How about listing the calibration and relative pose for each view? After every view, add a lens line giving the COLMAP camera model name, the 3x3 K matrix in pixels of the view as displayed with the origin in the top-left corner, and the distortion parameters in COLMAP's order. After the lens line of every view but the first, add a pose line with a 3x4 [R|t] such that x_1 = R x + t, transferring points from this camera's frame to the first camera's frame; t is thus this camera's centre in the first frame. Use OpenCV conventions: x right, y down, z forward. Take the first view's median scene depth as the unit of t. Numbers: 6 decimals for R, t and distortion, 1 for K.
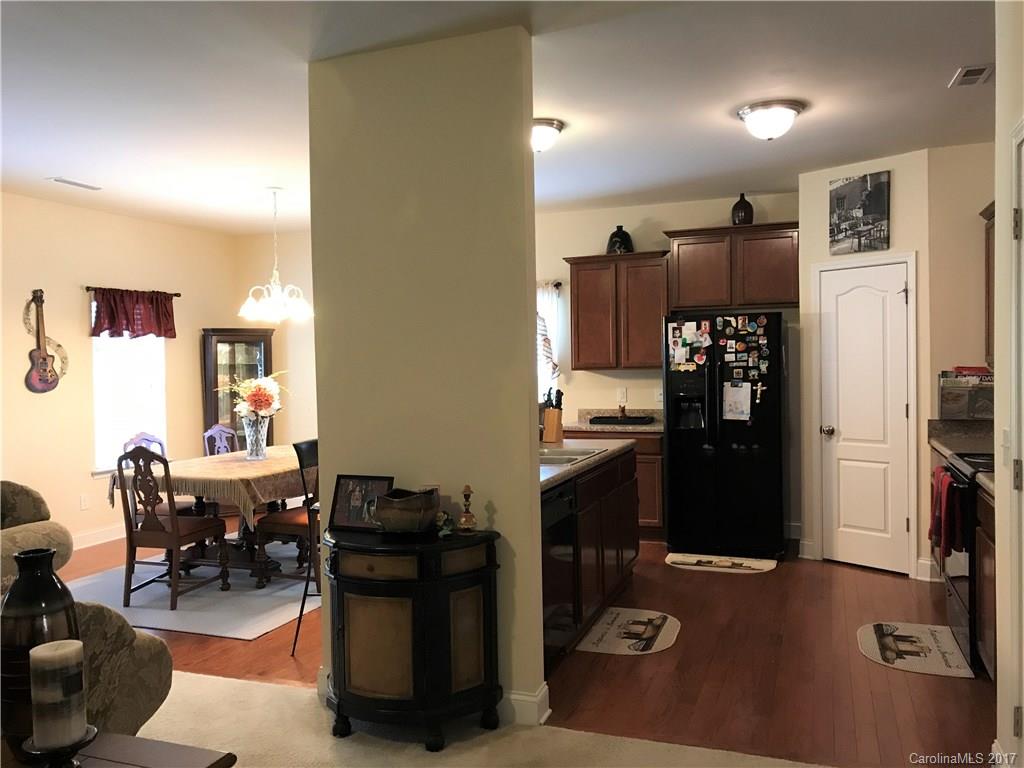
lens RADIAL K [[848.1, 0, 496.3], [0, 848.1, 385.1], [0, 0, 1]] dist [0.036746, 0.007893]
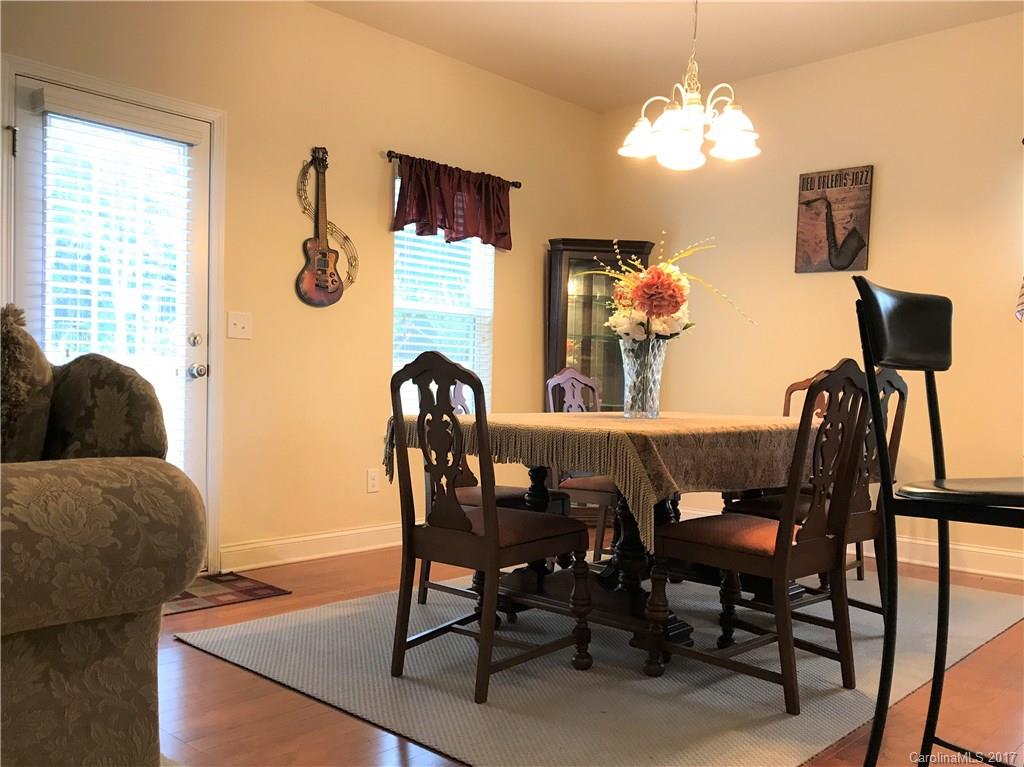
lens RADIAL K [[885.2, 0, 475.0], [0, 885.2, 384.9], [0, 0, 1]] dist [0.043912, 0.003448]
pose [[0.920636, 0.034461, -0.388898, -0.167304], [-0.045323, 0.998796, -0.018789, 0.083668], [0.387782, 0.034924, 0.921089, 0.461855]]
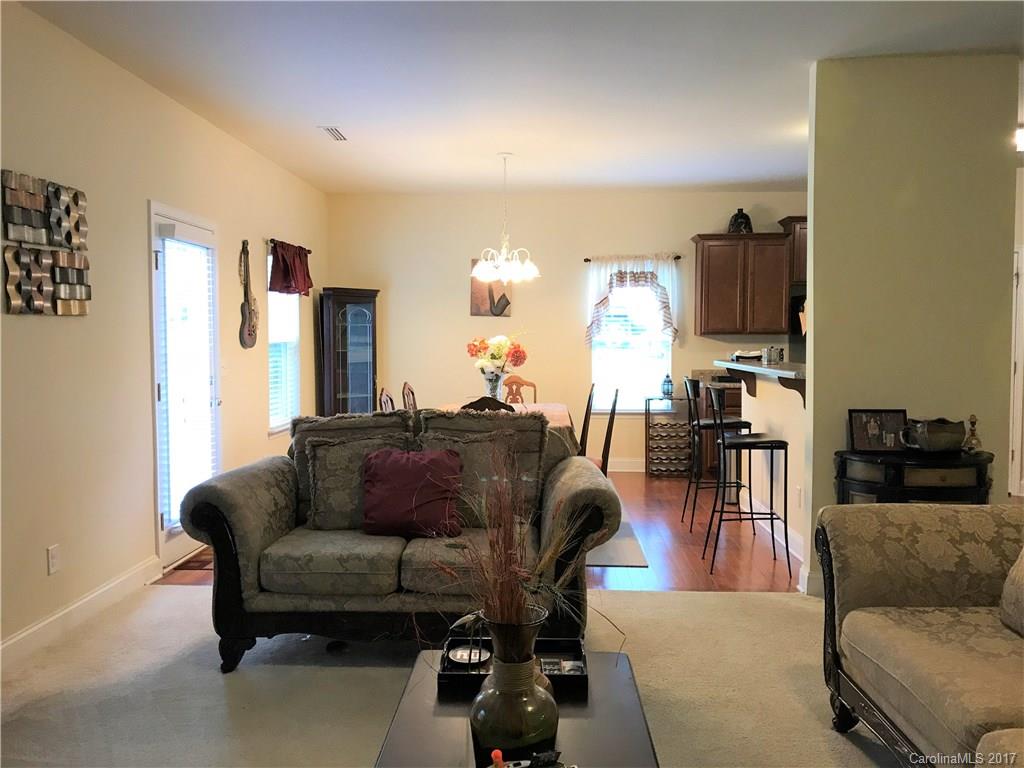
lens RADIAL K [[848.1, 0, 496.3], [0, 848.1, 385.1], [0, 0, 1]] dist [0.036746, 0.007893]
pose [[0.949954, -0.003580, 0.312370, -0.617021], [-0.005064, 0.999627, 0.026855, 0.024699], [-0.312350, -0.027093, 0.949581, 0.007302]]
